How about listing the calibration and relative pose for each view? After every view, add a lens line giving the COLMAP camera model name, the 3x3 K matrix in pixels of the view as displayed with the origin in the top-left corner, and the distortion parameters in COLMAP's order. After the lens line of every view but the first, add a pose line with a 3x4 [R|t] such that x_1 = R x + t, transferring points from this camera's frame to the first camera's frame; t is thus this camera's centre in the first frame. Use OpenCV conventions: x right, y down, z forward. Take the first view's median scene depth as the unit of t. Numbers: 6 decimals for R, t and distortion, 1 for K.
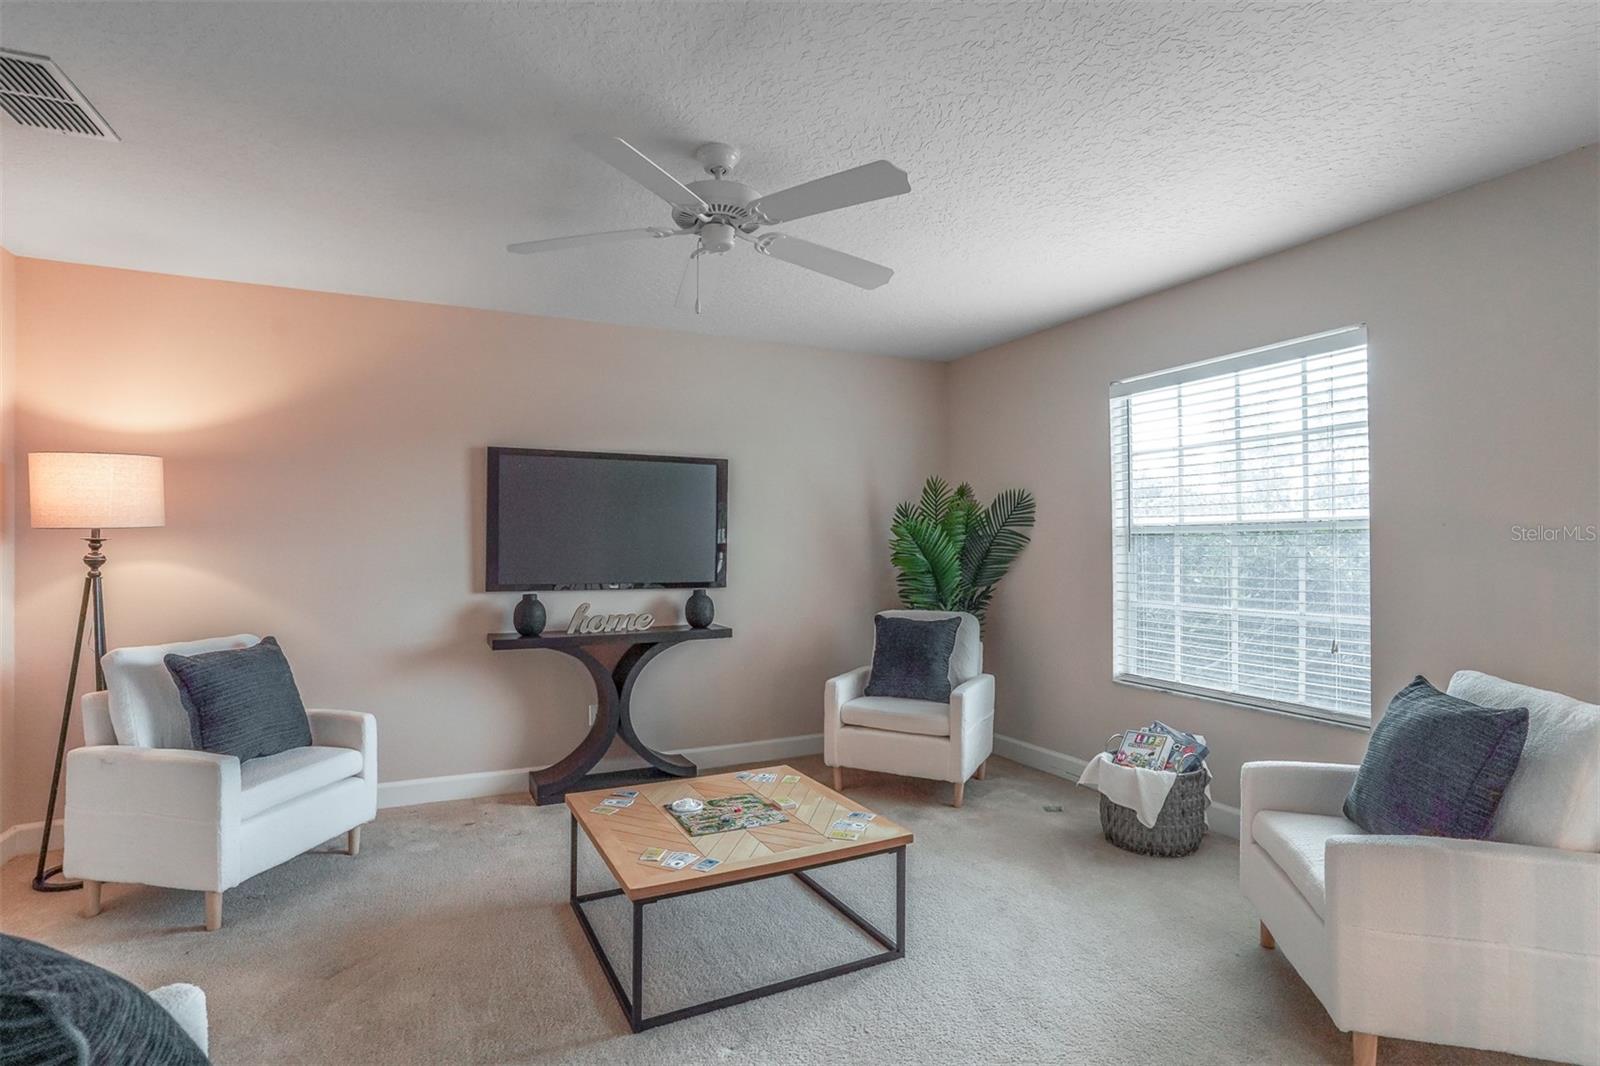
lens RADIAL K [[768.6, 0, 797.3], [0, 768.6, 544.4], [0, 0, 1]] dist [-0.056750, 0.000197]
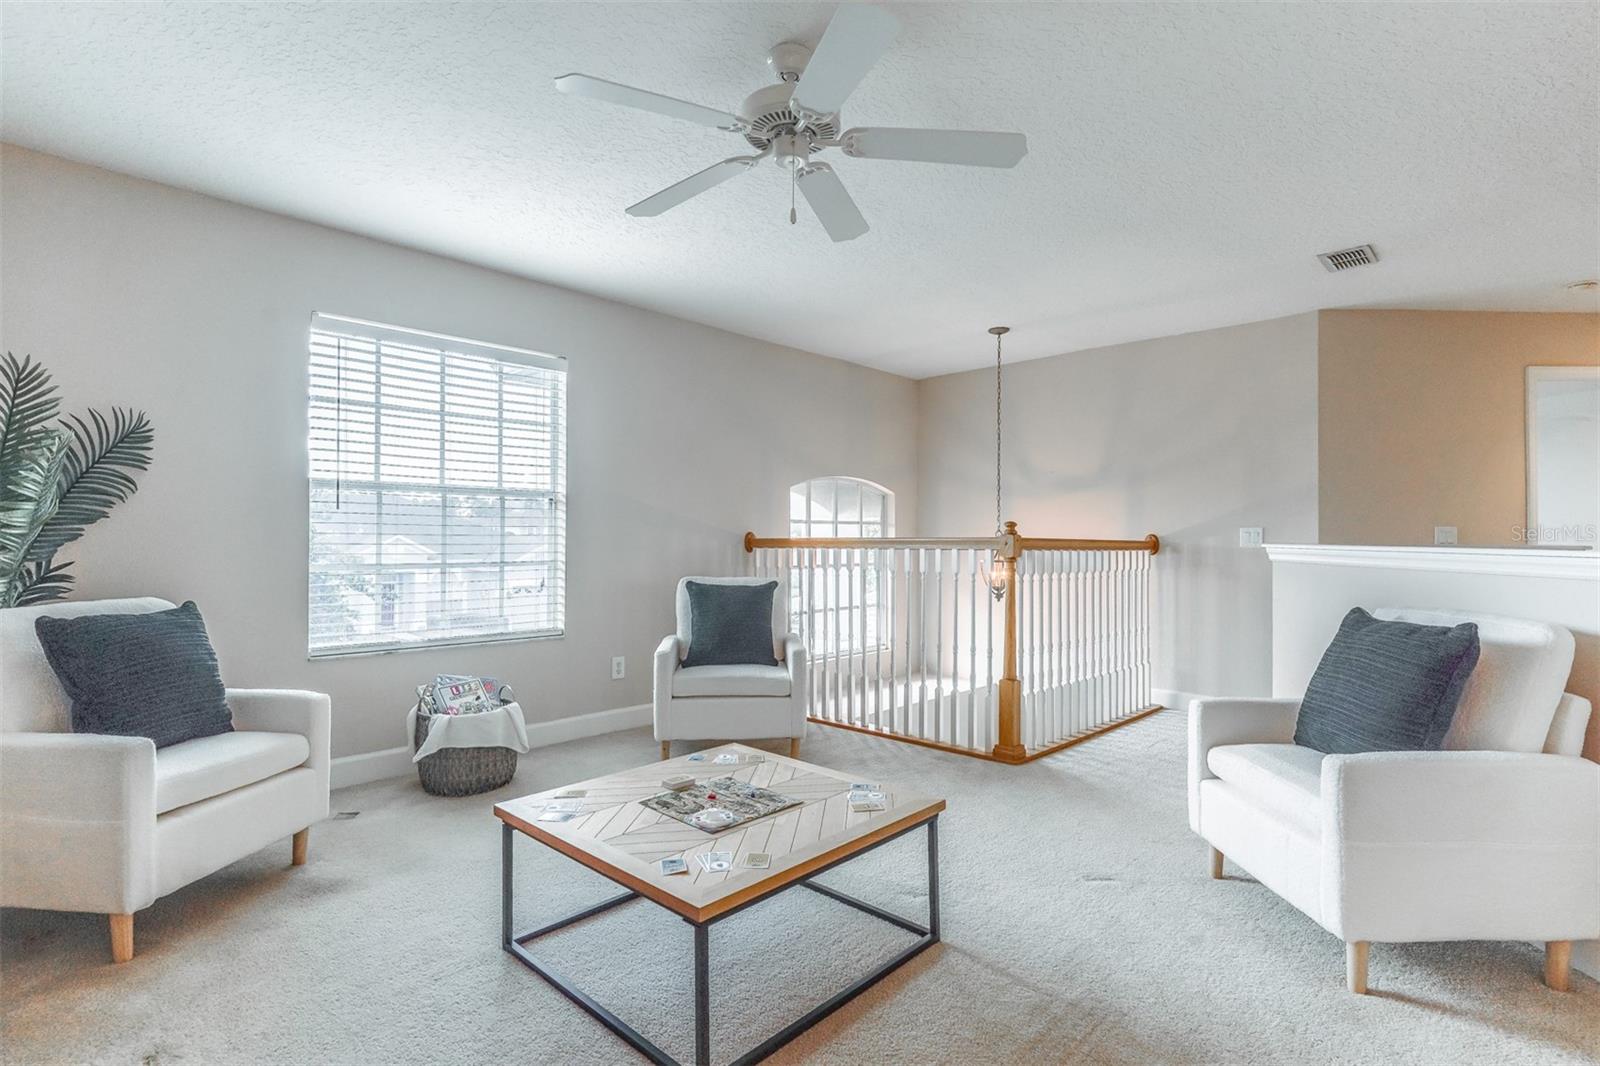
lens RADIAL K [[768.6, 0, 797.3], [0, 768.6, 544.4], [0, 0, 1]] dist [-0.056750, 0.000197]
pose [[-0.331436, -0.000658, 0.943478, -0.844660], [-0.001983, 0.999998, 0.000001, 0.071975], [-0.943476, -0.001870, -0.331436, 1.130600]]
